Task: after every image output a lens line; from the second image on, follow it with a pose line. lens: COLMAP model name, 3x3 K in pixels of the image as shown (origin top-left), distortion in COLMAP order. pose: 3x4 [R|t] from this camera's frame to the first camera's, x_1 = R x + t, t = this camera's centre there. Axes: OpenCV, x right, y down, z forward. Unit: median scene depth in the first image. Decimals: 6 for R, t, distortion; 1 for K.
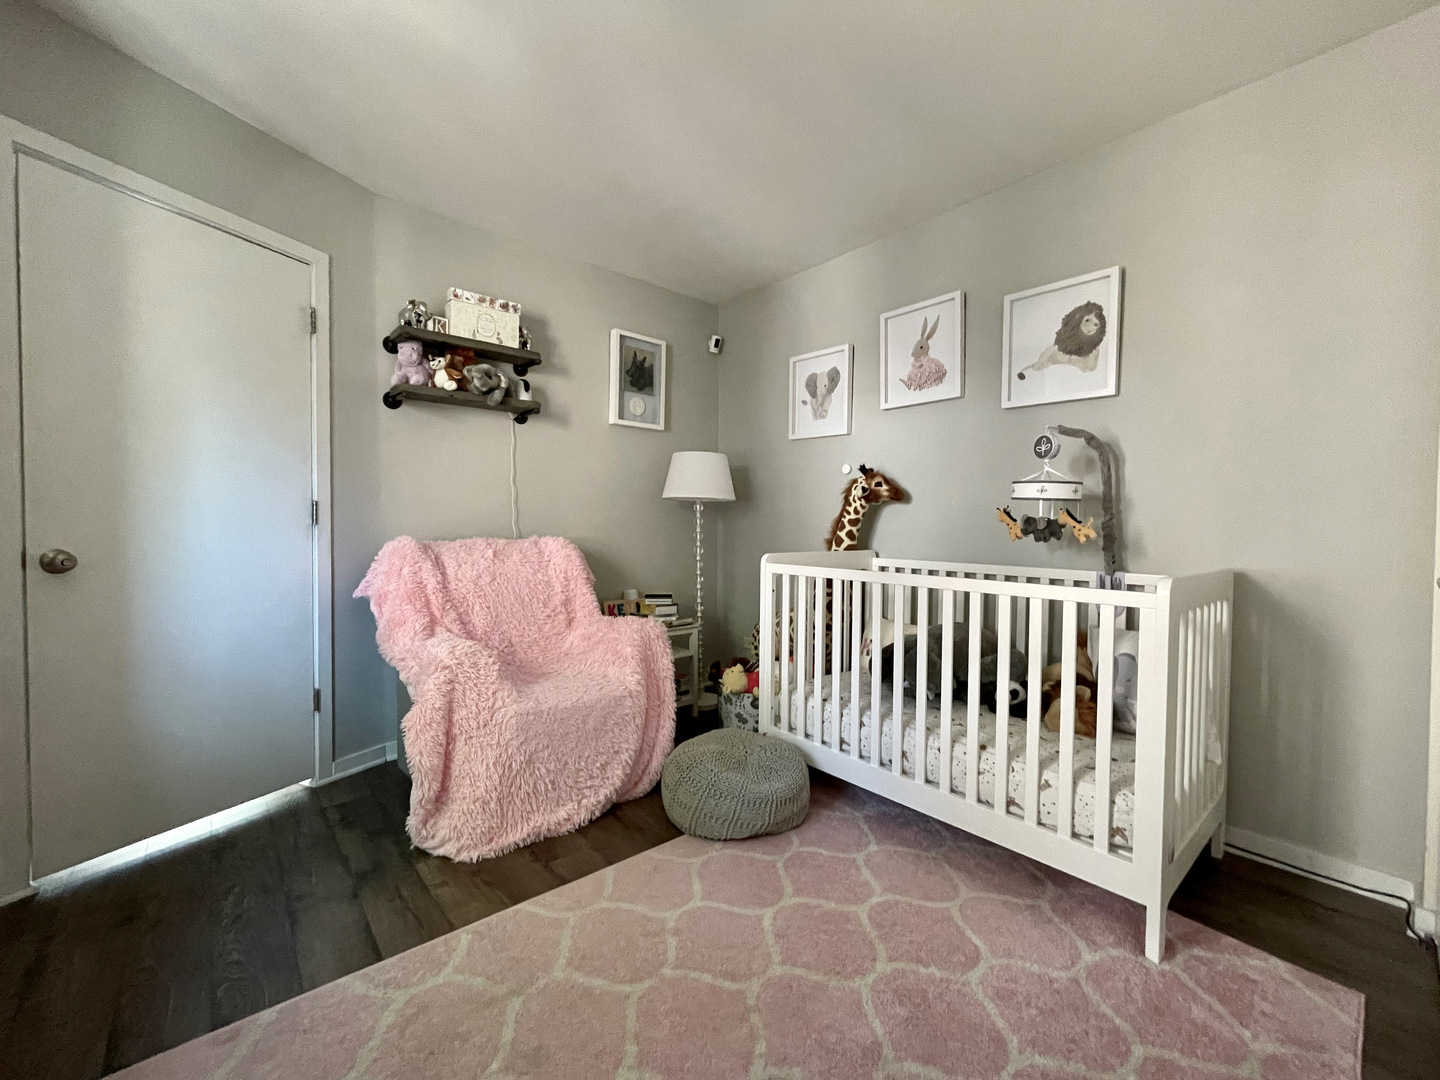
lens RADIAL K [[586.1, 0, 722.4], [0, 586.1, 538.5], [0, 0, 1]] dist [-0.002985, 0.000296]
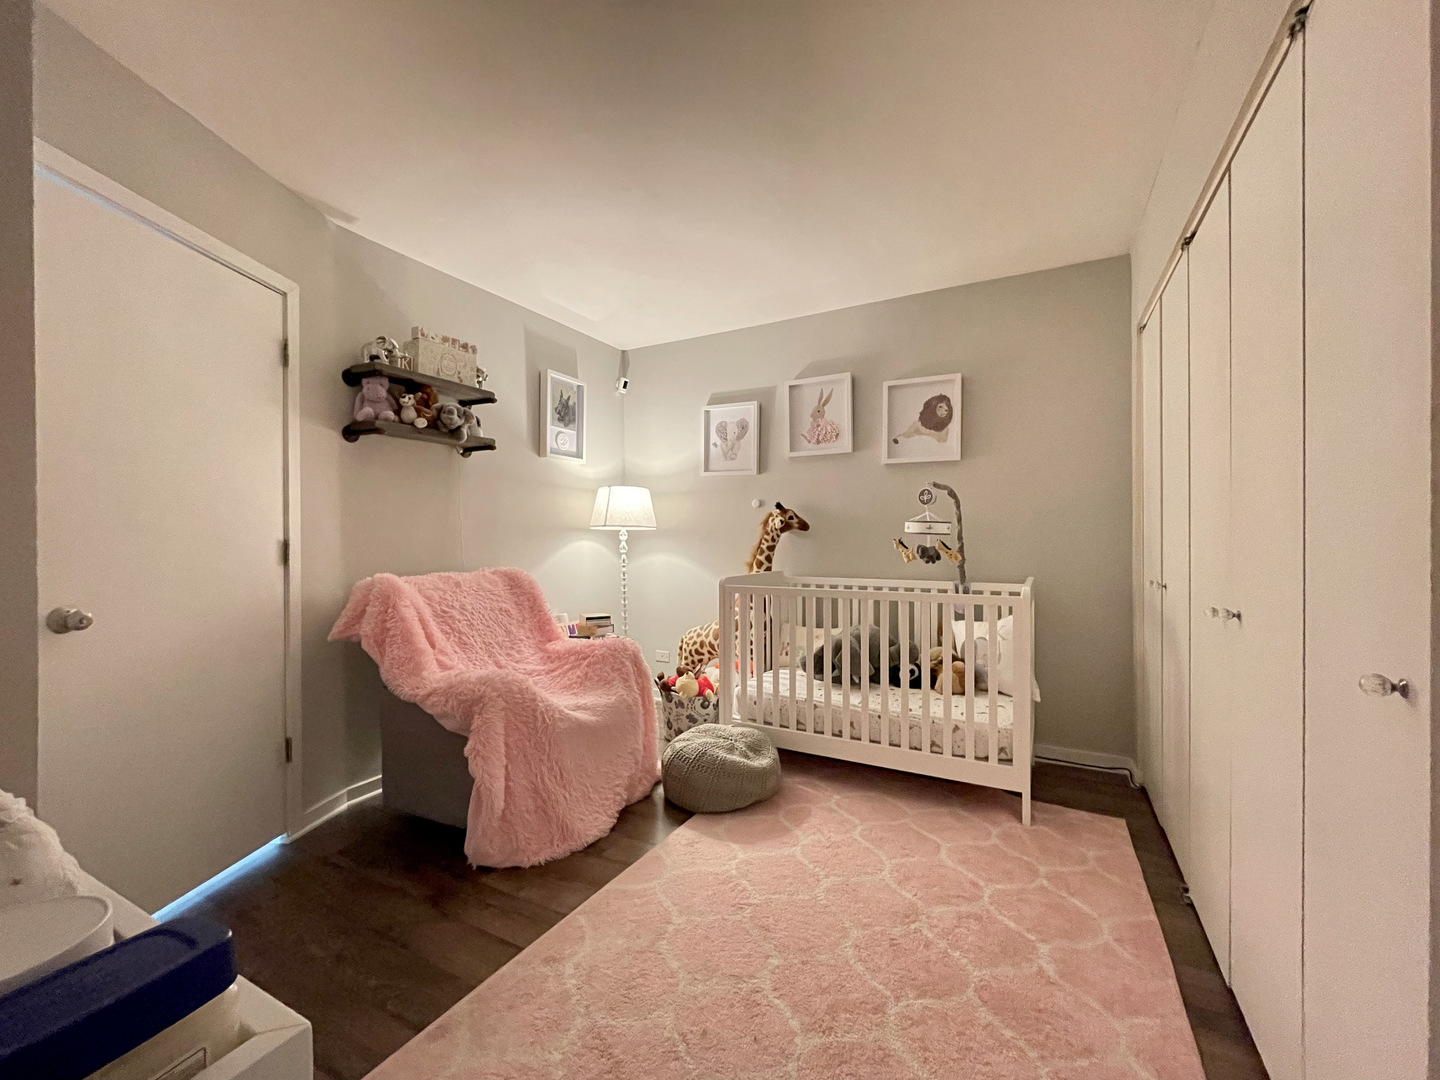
lens RADIAL K [[586.1, 0, 722.4], [0, 586.1, 538.5], [0, 0, 1]] dist [-0.002985, 0.000296]
pose [[0.936085, -0.014034, 0.351495, -0.391310], [0.021310, 0.999631, -0.016840, -0.038202], [-0.351129, 0.023254, 0.936038, -0.149985]]
